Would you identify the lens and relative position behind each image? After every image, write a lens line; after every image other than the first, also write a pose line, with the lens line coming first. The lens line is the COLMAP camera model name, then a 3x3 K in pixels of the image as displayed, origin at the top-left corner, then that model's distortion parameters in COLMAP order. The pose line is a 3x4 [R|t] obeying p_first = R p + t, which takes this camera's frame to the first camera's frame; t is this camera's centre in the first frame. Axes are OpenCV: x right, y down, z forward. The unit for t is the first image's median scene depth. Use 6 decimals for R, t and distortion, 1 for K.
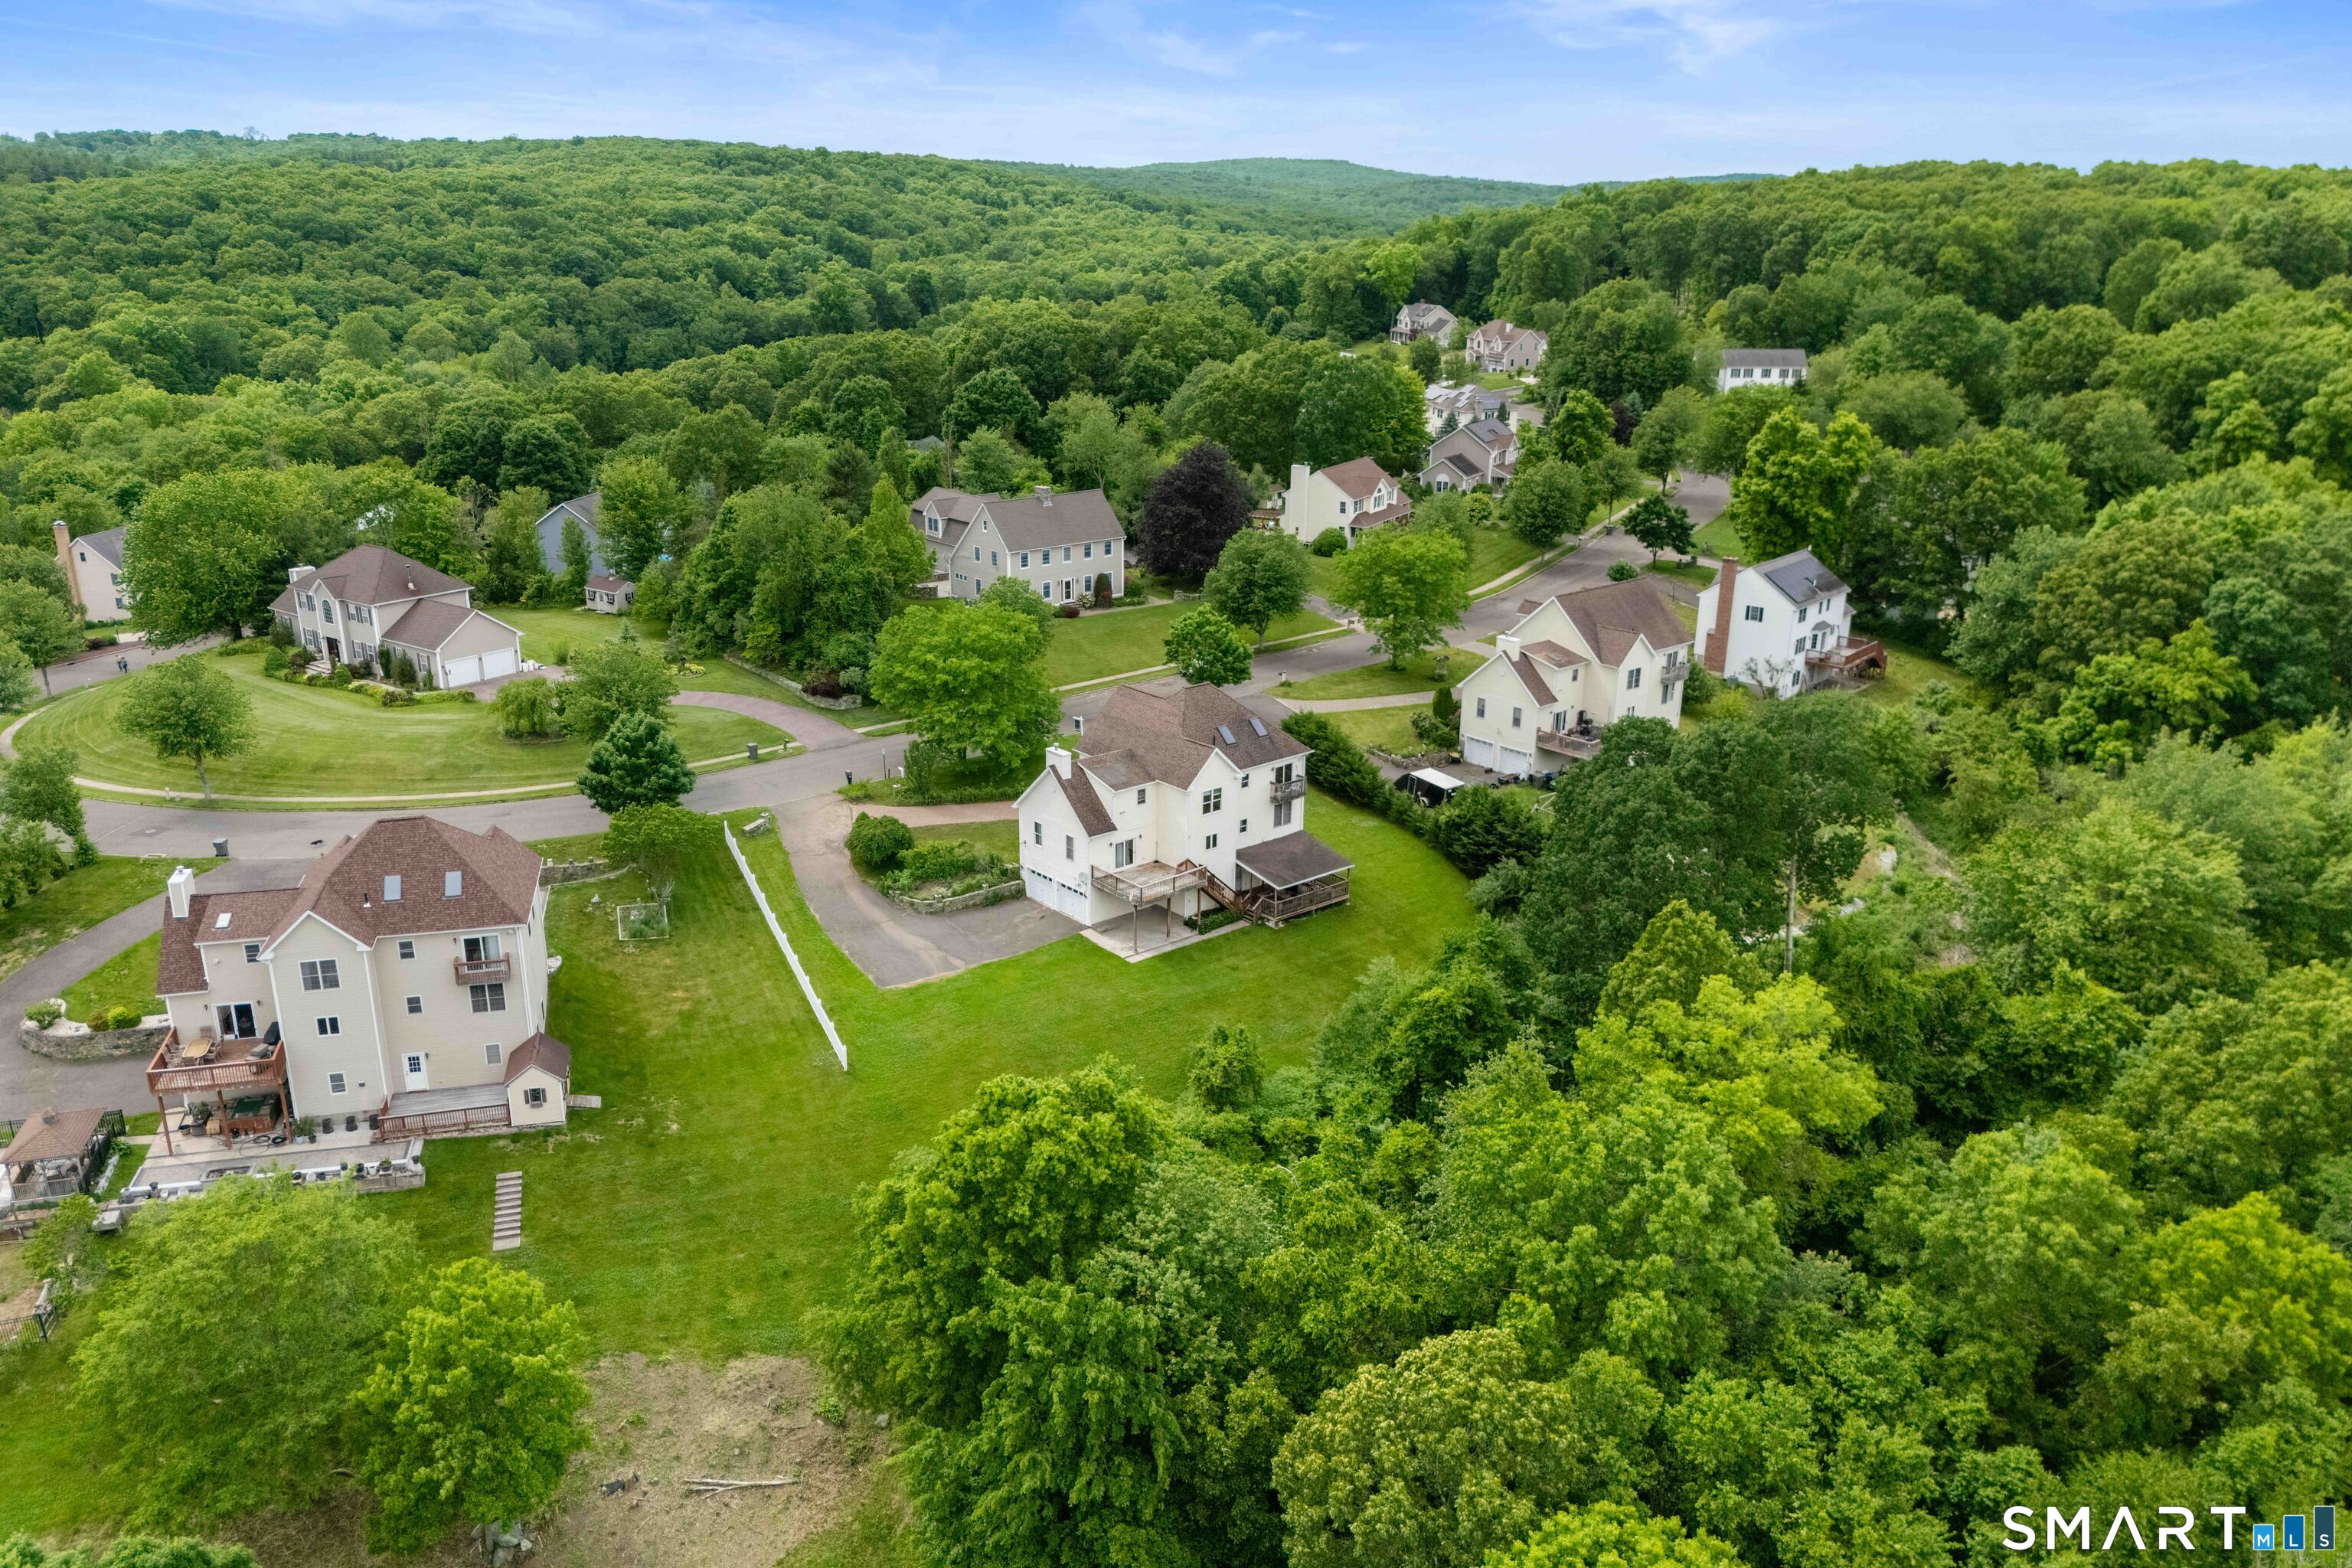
lens RADIAL K [[1725.2, 0, 1174.5], [0, 1725.2, 783.5], [0, 0, 1]] dist [-0.003034, 0.000450]
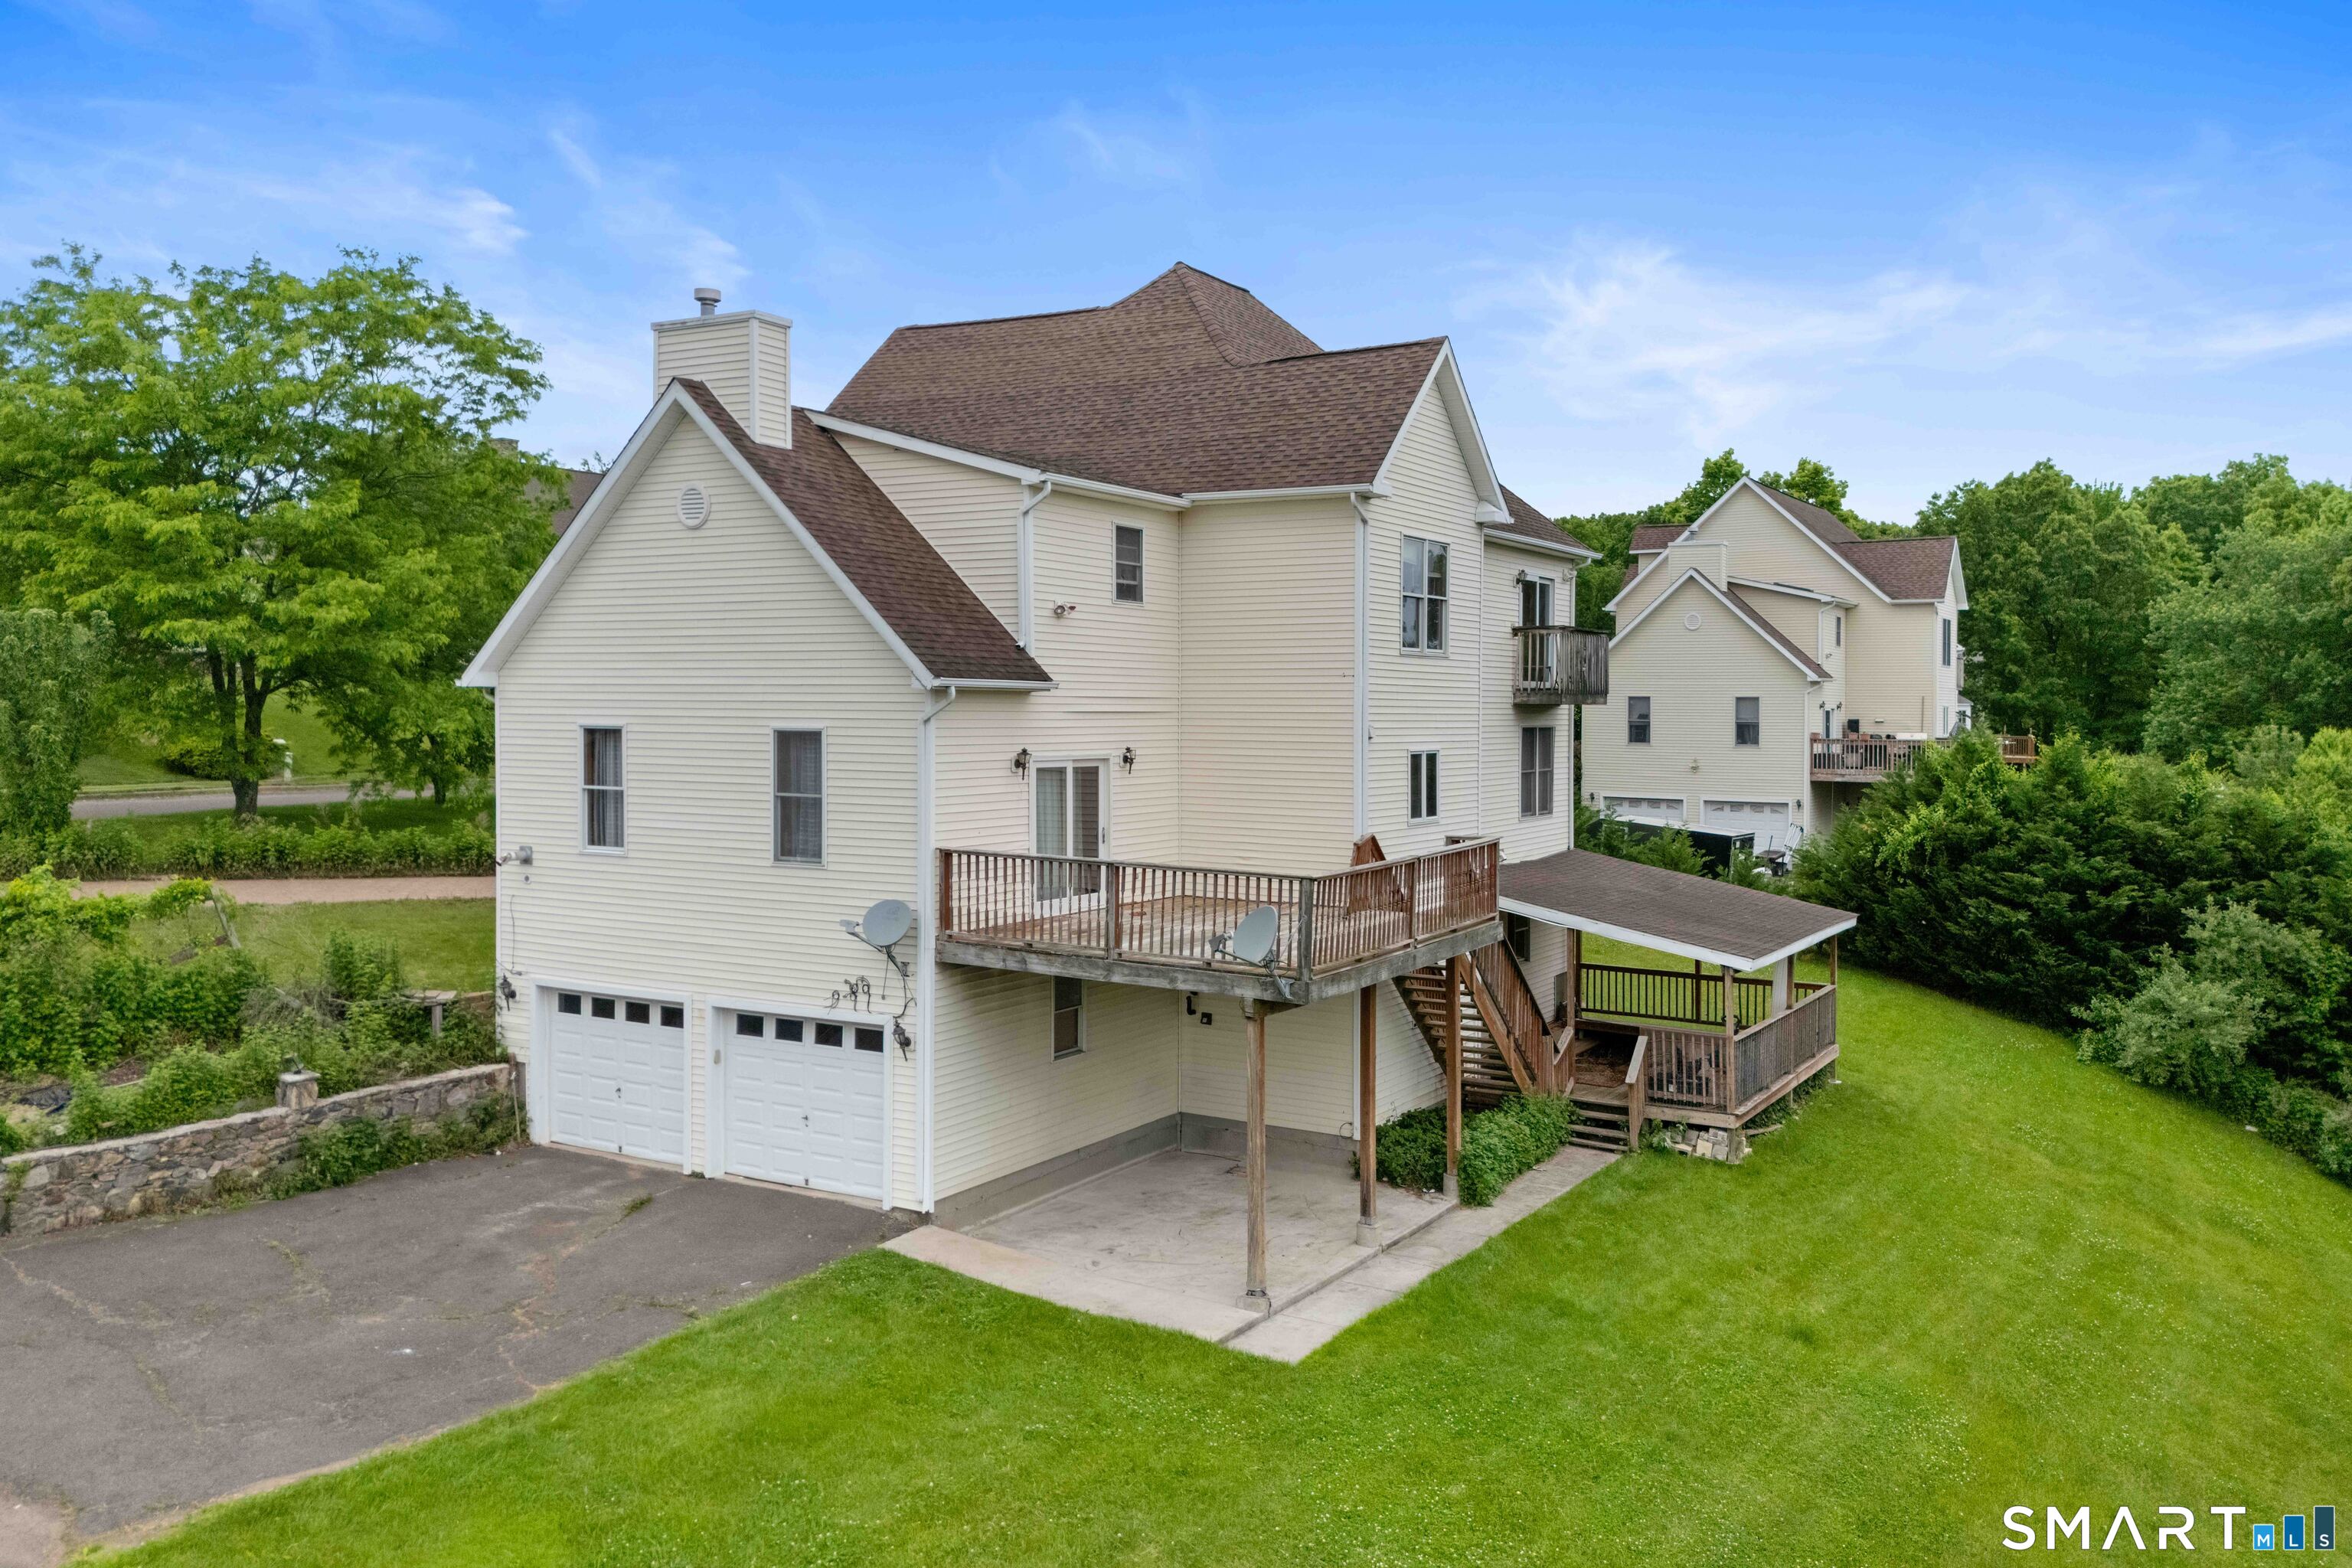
lens RADIAL K [[1725.2, 0, 1186.1], [0, 1725.2, 771.9], [0, 0, 1]] dist [-0.003034, 0.000450]
pose [[0.942222, -0.013676, 0.334711, -0.082515], [0.115457, 0.951204, -0.286148, 0.092191], [-0.314465, 0.308260, 0.897824, 0.805765]]
